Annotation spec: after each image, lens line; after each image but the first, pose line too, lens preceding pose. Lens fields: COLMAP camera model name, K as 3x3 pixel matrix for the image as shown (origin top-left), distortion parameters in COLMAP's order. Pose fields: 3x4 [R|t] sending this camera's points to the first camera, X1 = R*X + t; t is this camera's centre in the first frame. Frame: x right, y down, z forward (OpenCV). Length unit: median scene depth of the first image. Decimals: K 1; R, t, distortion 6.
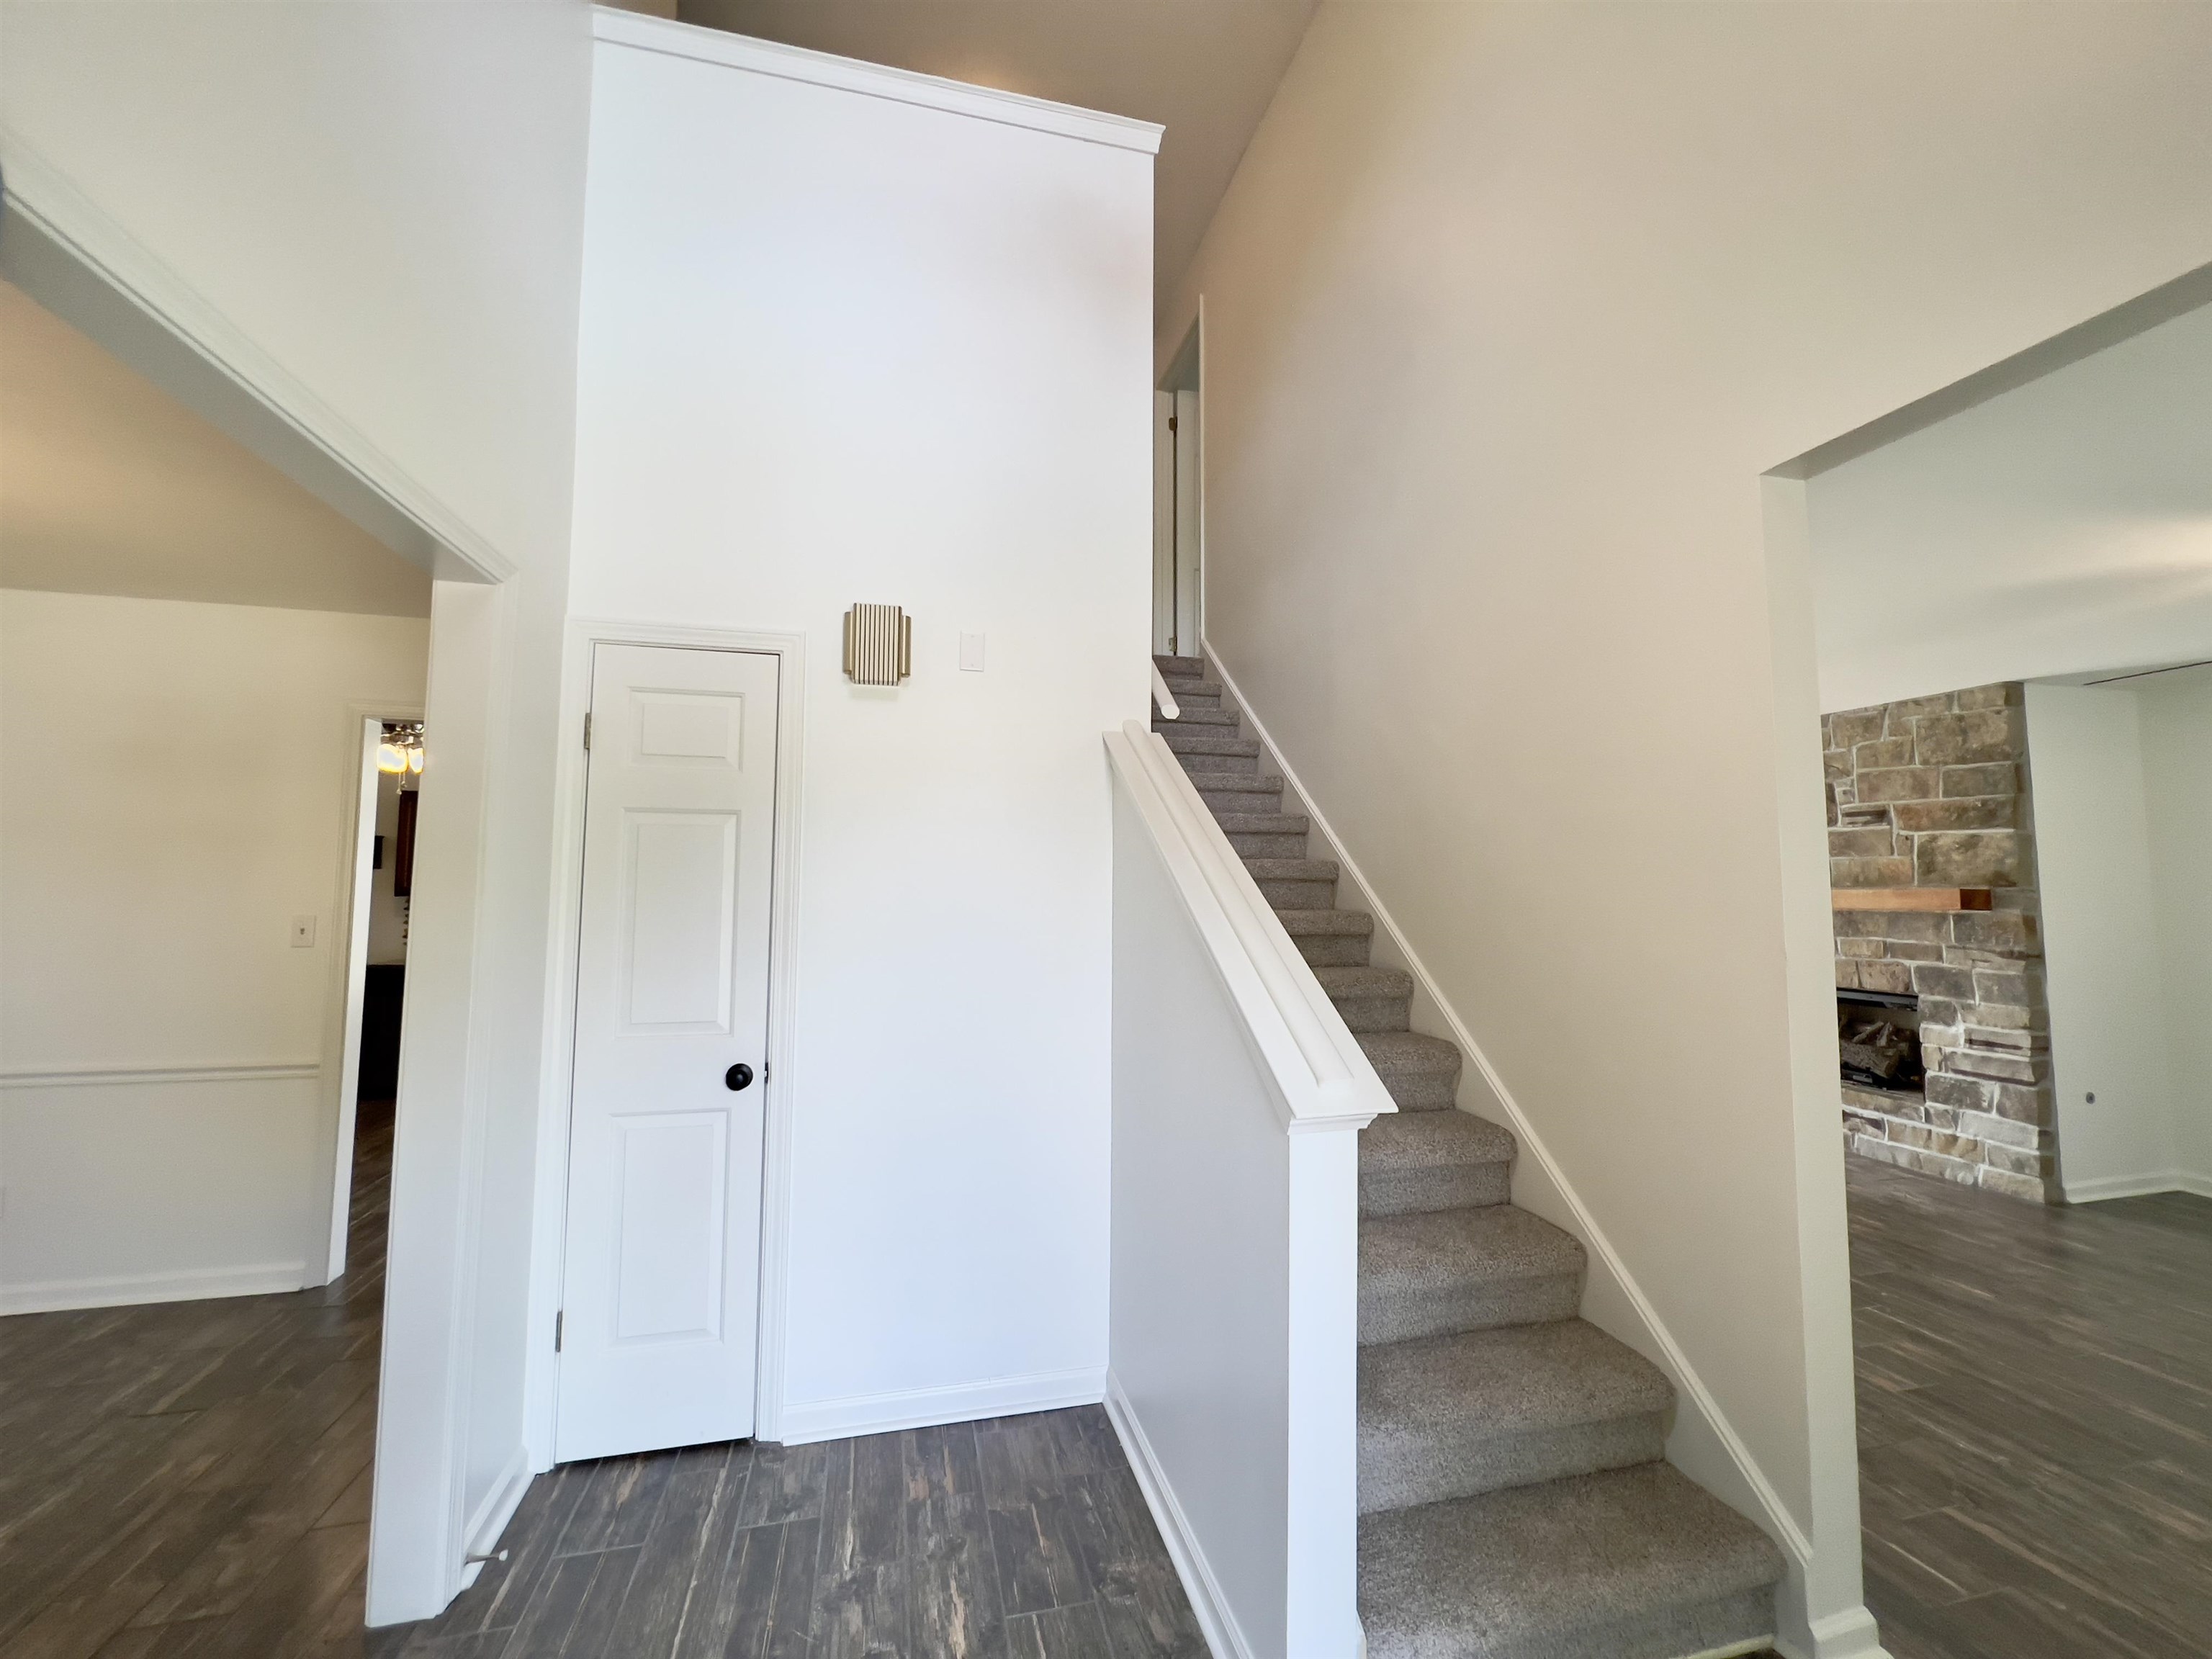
lens RADIAL K [[887.3, 0, 1101.5], [0, 887.3, 822.2], [0, 0, 1]] dist [-0.002086, 0.000052]
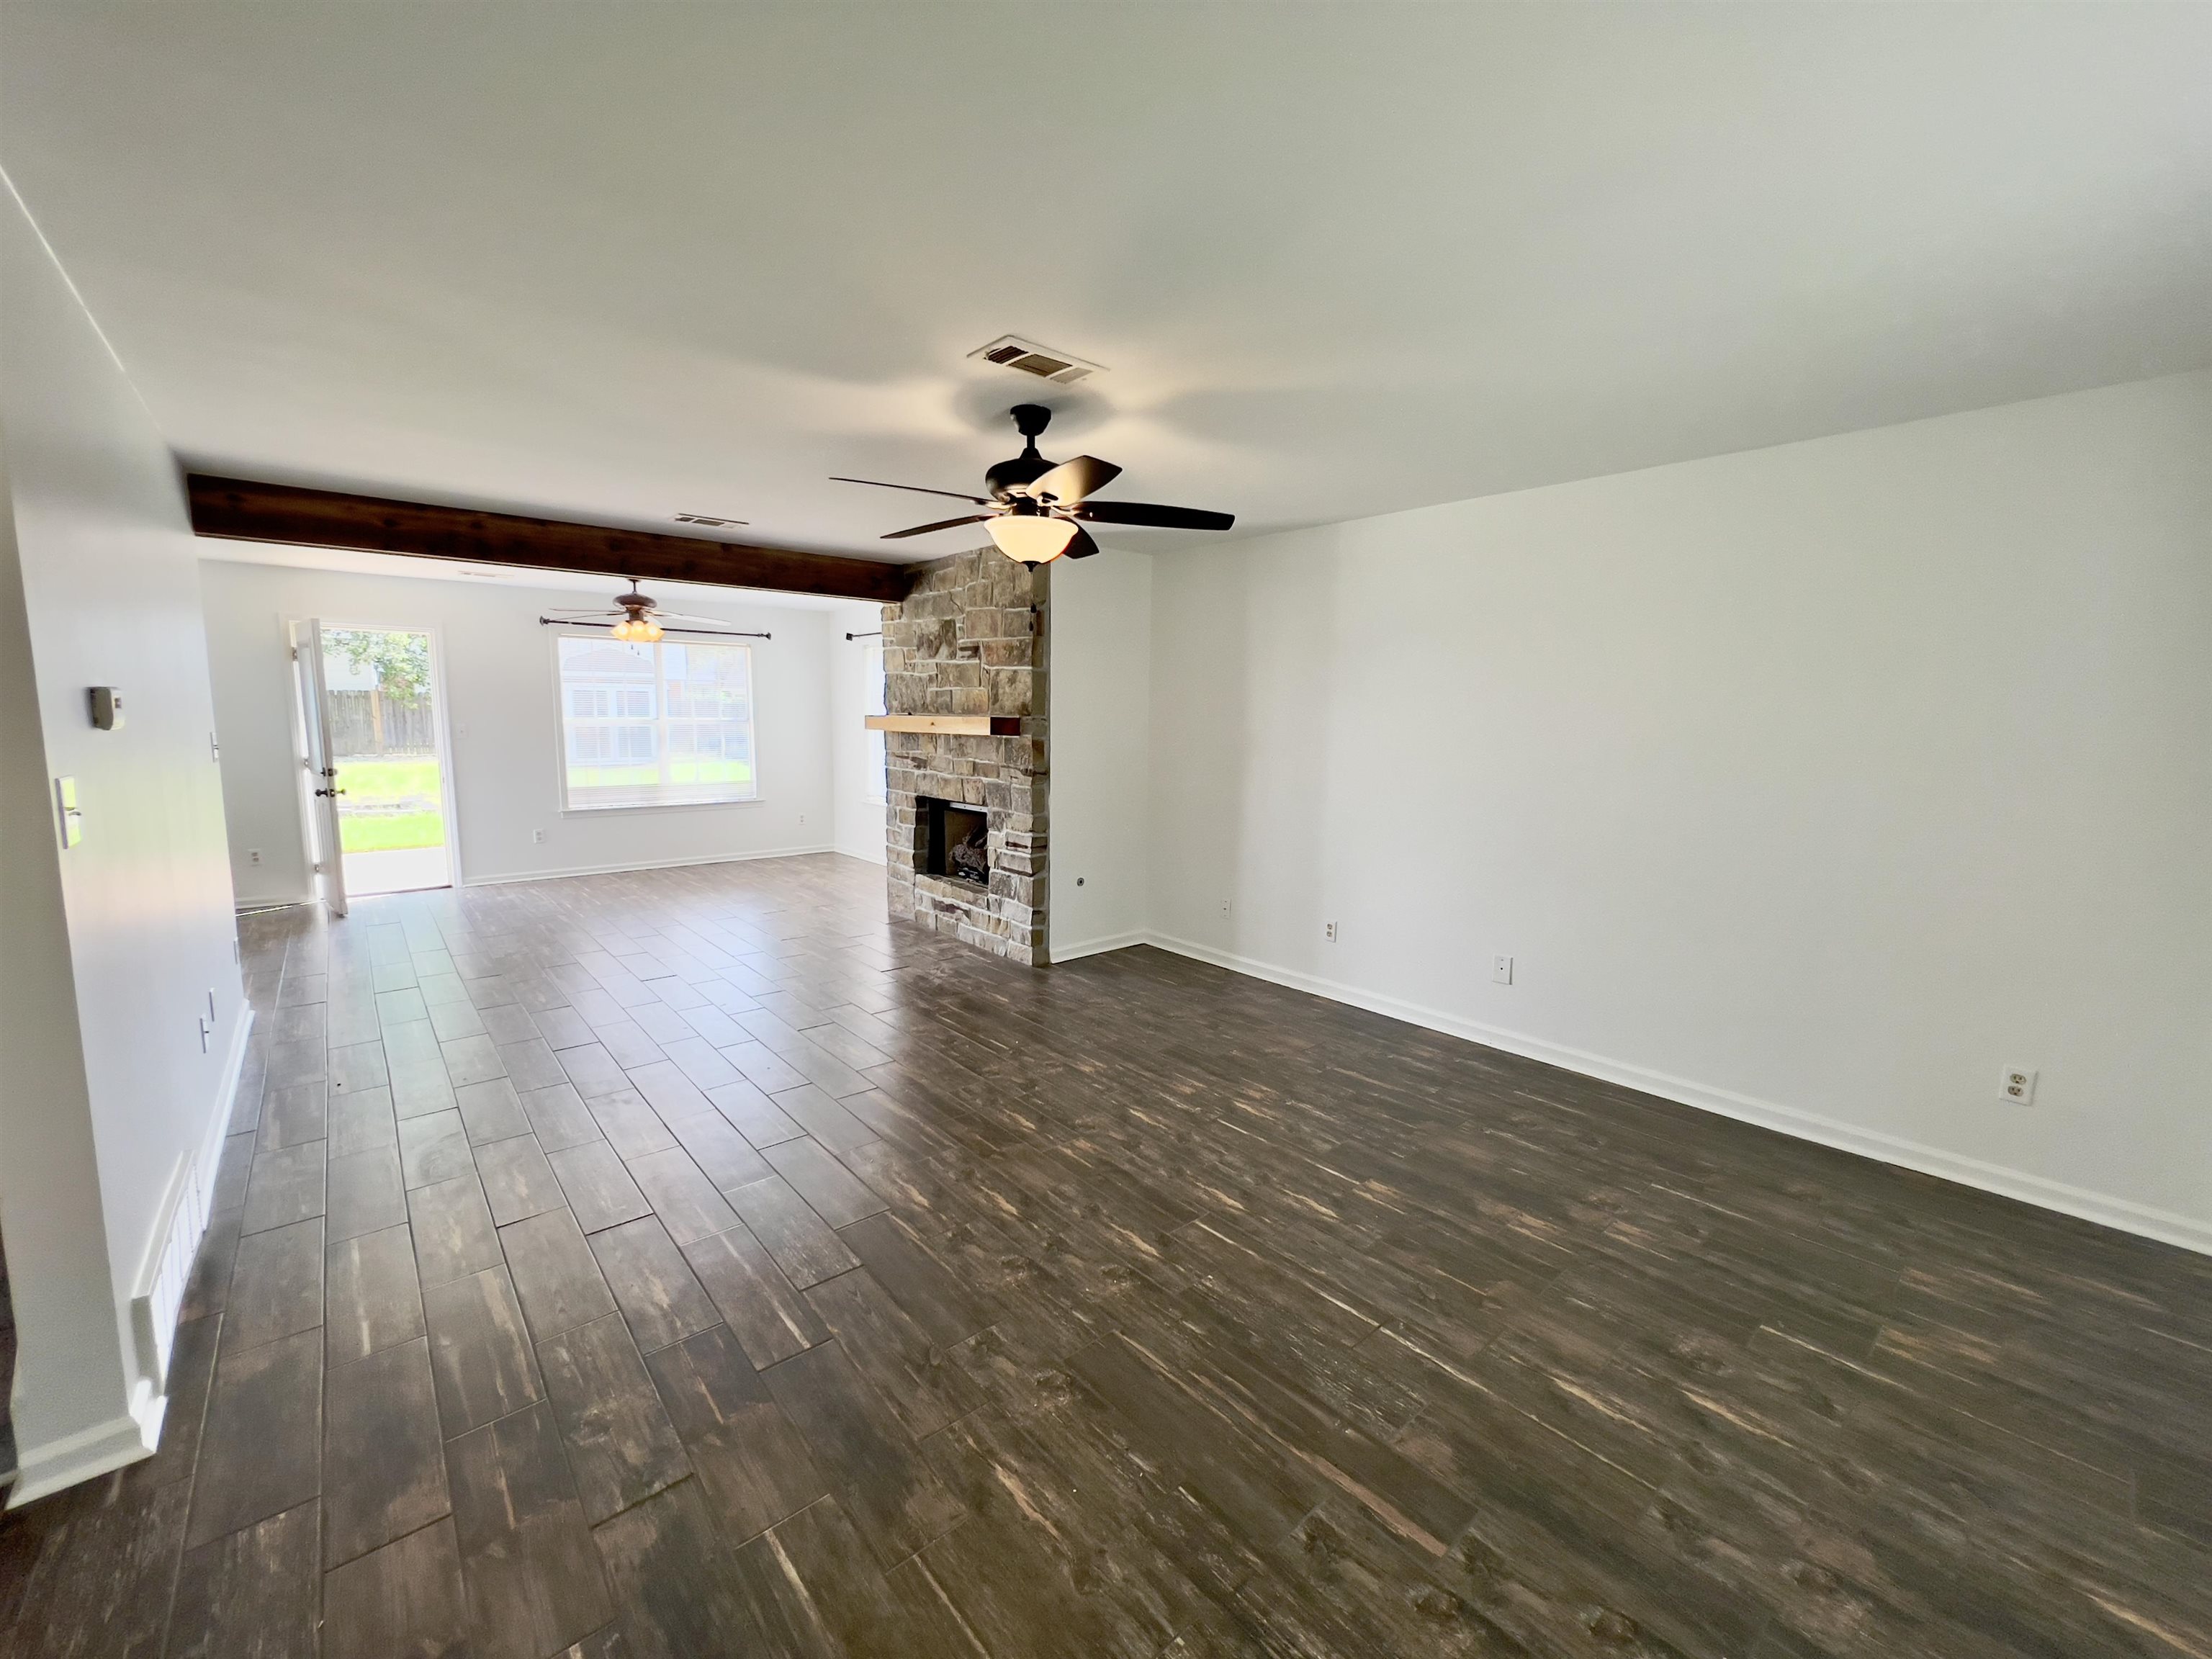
lens RADIAL K [[887.3, 0, 1101.5], [0, 887.3, 822.2], [0, 0, 1]] dist [-0.002086, 0.000052]
pose [[0.892185, -0.046556, 0.449264, 0.550025], [-0.046080, 0.980101, 0.193076, -0.021147], [-0.449314, -0.192962, 0.872286, -0.110944]]
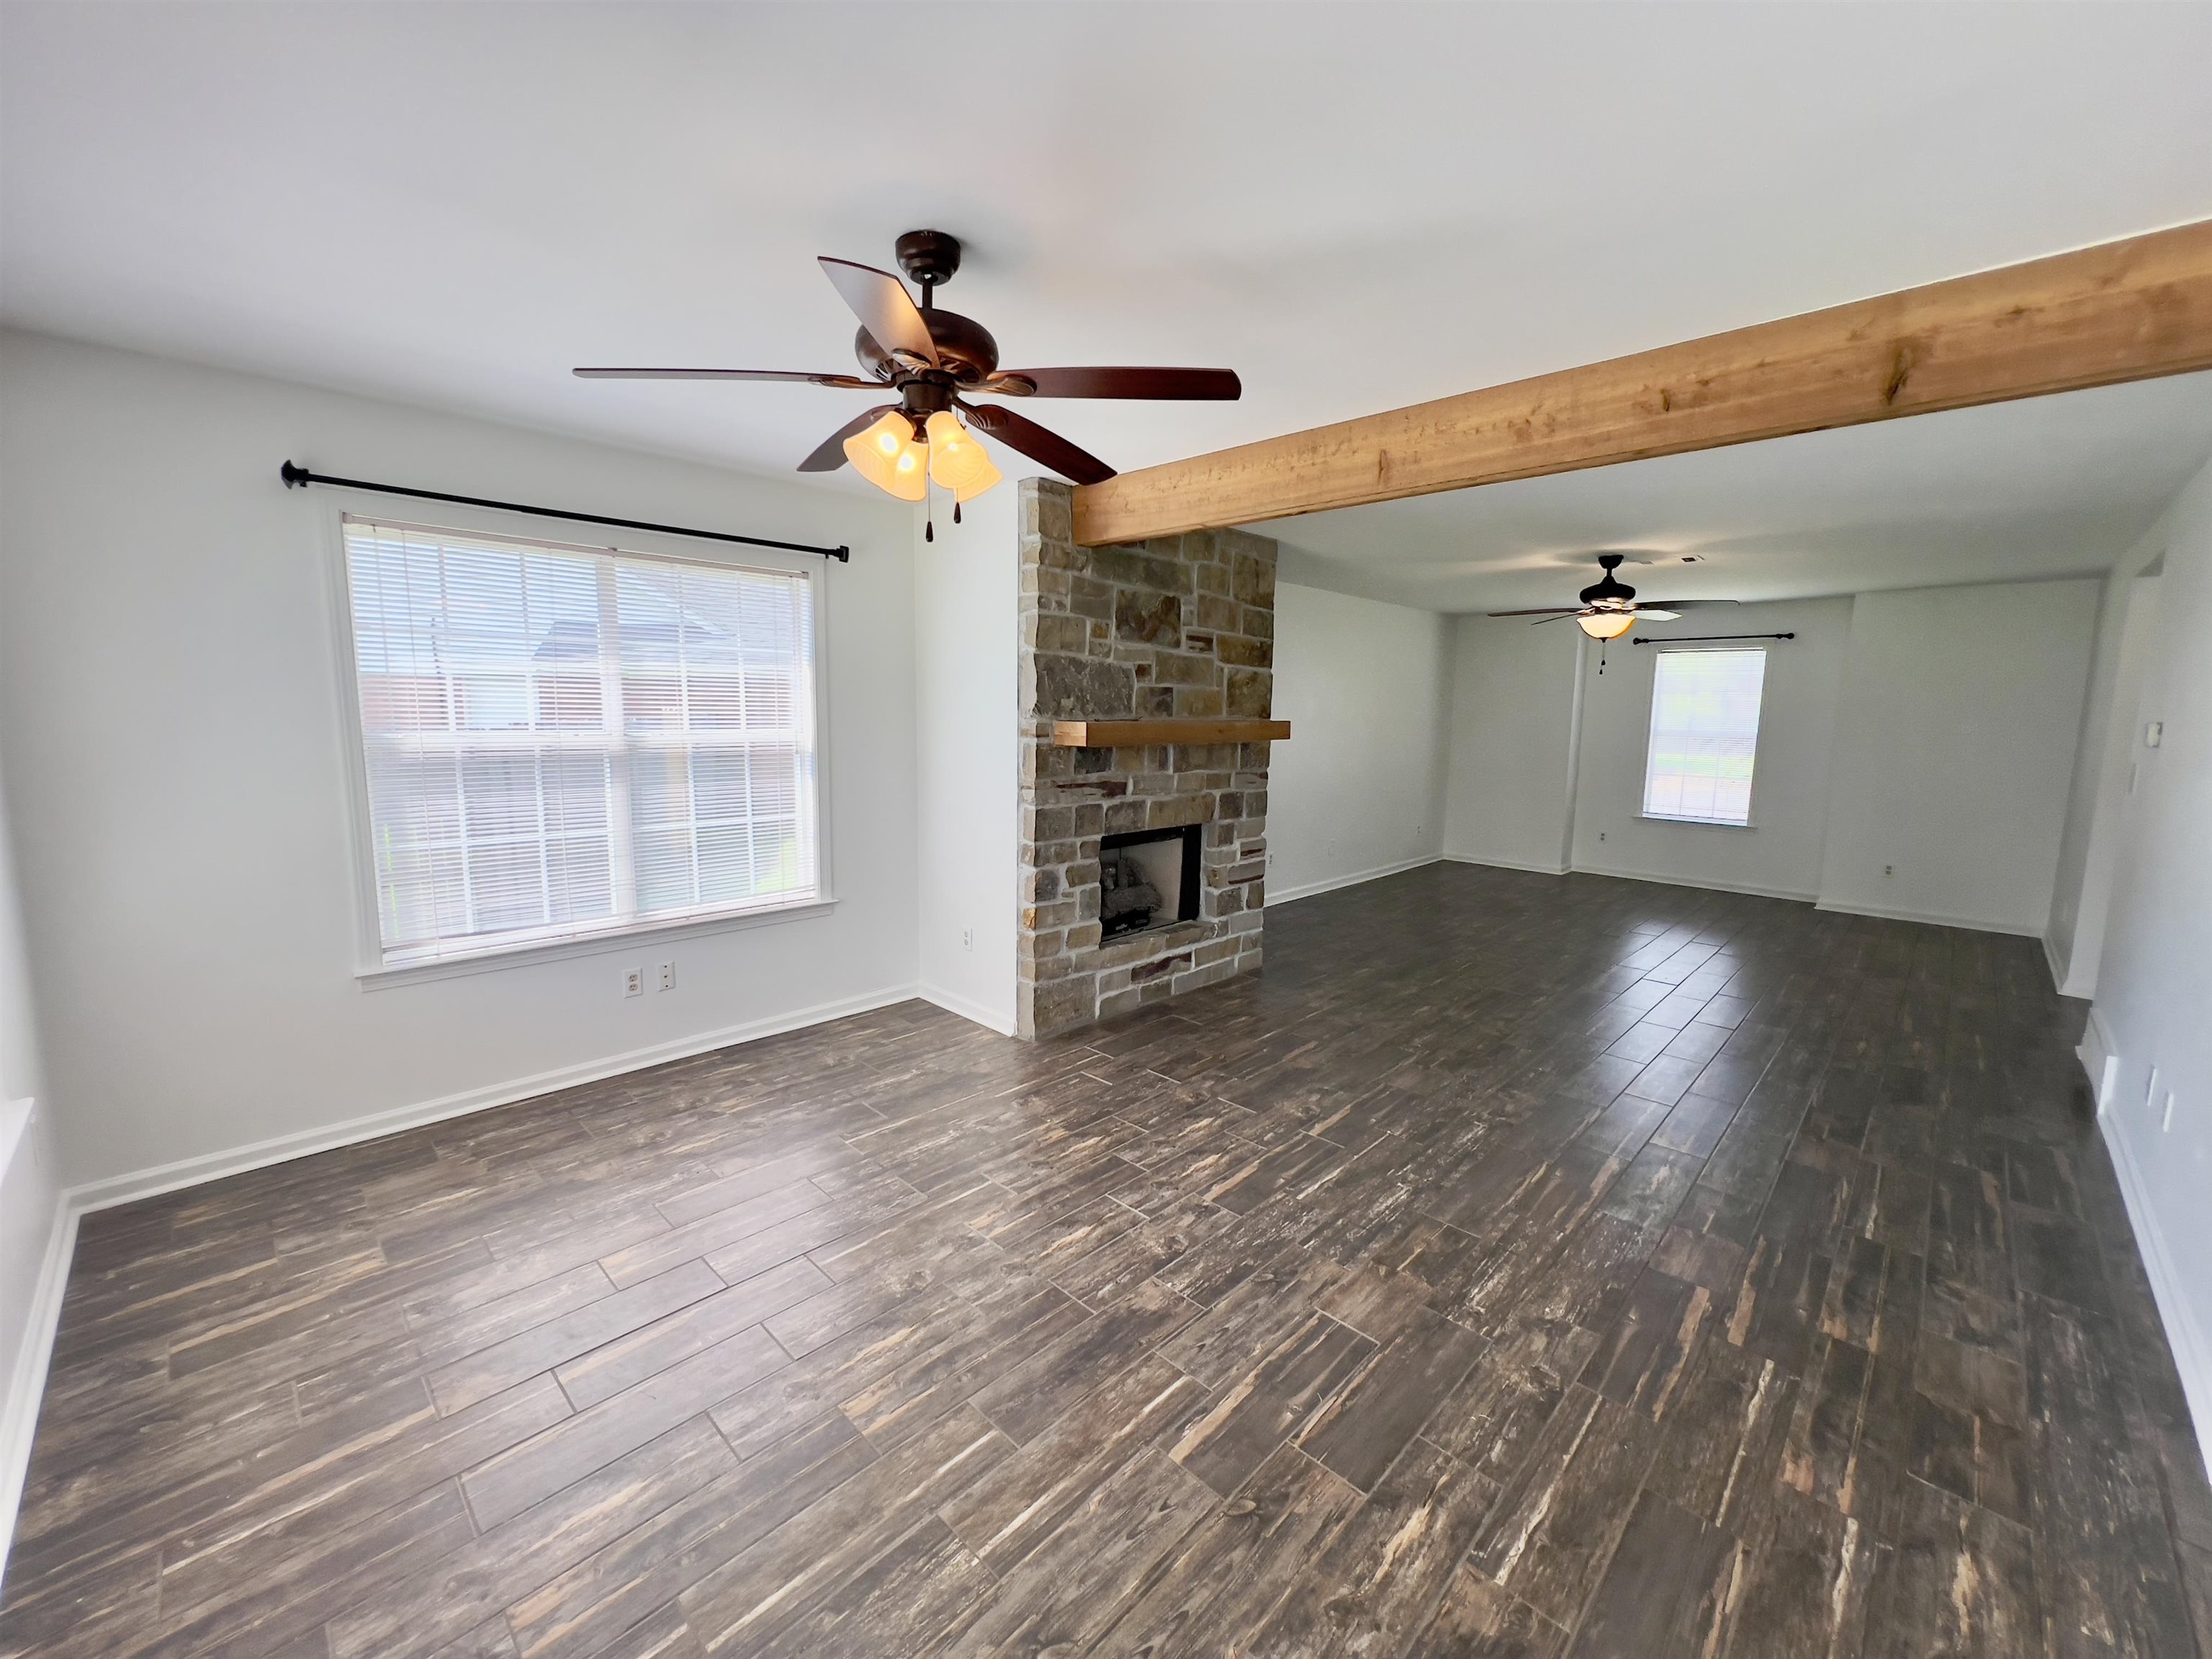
lens RADIAL K [[887.3, 0, 1101.5], [0, 887.3, 822.2], [0, 0, 1]] dist [-0.002086, 0.000052]
pose [[-0.521606, -0.109114, 0.846180, 0.109173], [-0.073158, 0.993856, 0.083059, 0.124950], [-0.850044, -0.018581, -0.526384, 1.754096]]
